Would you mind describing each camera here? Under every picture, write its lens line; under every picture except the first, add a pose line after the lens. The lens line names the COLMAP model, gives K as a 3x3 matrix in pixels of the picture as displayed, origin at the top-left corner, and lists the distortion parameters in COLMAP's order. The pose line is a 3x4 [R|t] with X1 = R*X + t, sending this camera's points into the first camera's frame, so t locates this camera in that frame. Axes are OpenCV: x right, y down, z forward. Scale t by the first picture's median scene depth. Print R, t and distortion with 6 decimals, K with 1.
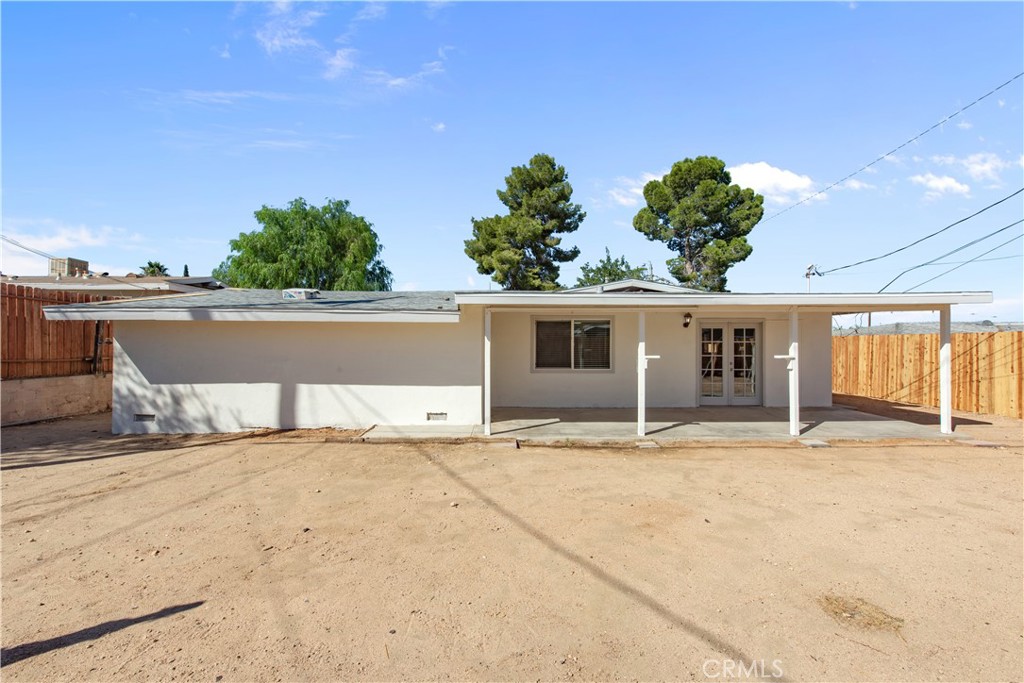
lens RADIAL K [[387.7, 0, 512.0], [0, 387.7, 341.5], [0, 0, 1]] dist [0.012109, -0.000038]
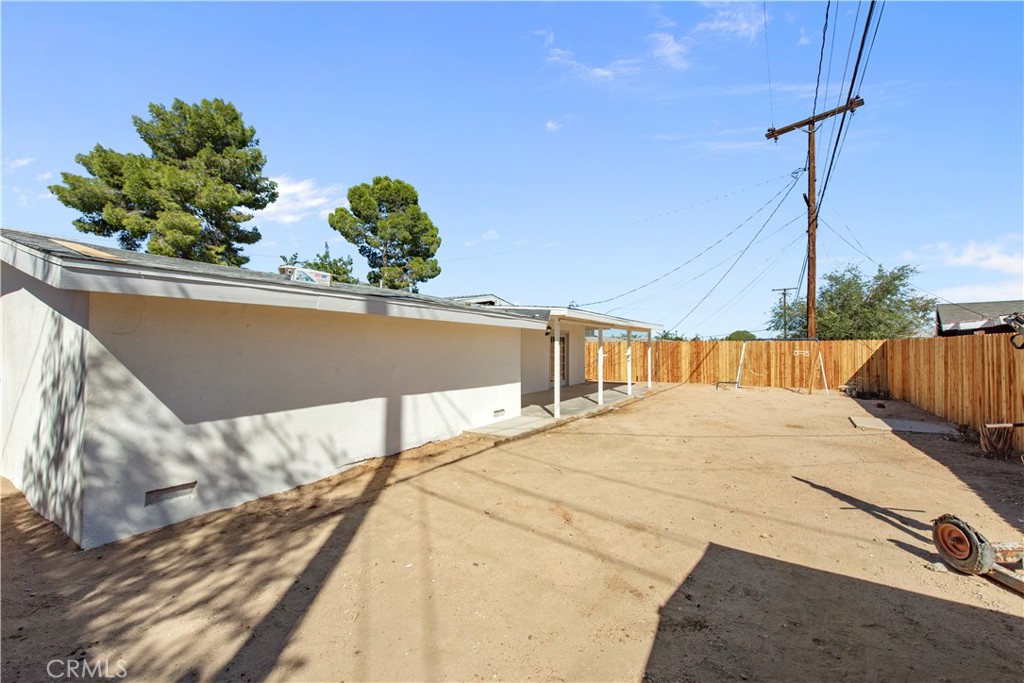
lens RADIAL K [[387.7, 0, 512.0], [0, 387.7, 341.5], [0, 0, 1]] dist [0.012109, -0.000038]
pose [[0.578898, 0.012506, 0.815304, -0.747035], [-0.011876, 0.999906, -0.006905, -0.001987], [-0.815314, -0.005685, 0.578991, 0.231795]]
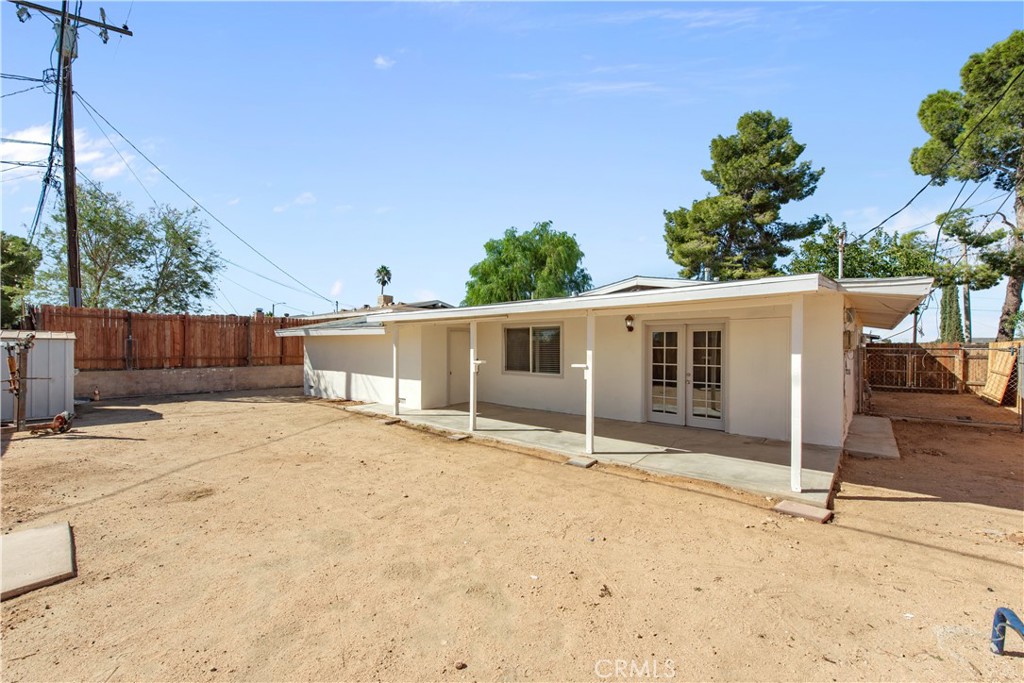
lens RADIAL K [[401.2, 0, 514.5], [0, 401.2, 350.3], [0, 0, 1]] dist [0.007934, -0.000304]
pose [[0.758306, 0.008410, -0.651844, 0.834599], [0.002942, 0.999862, 0.016322, -0.008880], [0.651892, -0.014295, 0.758177, 0.131949]]
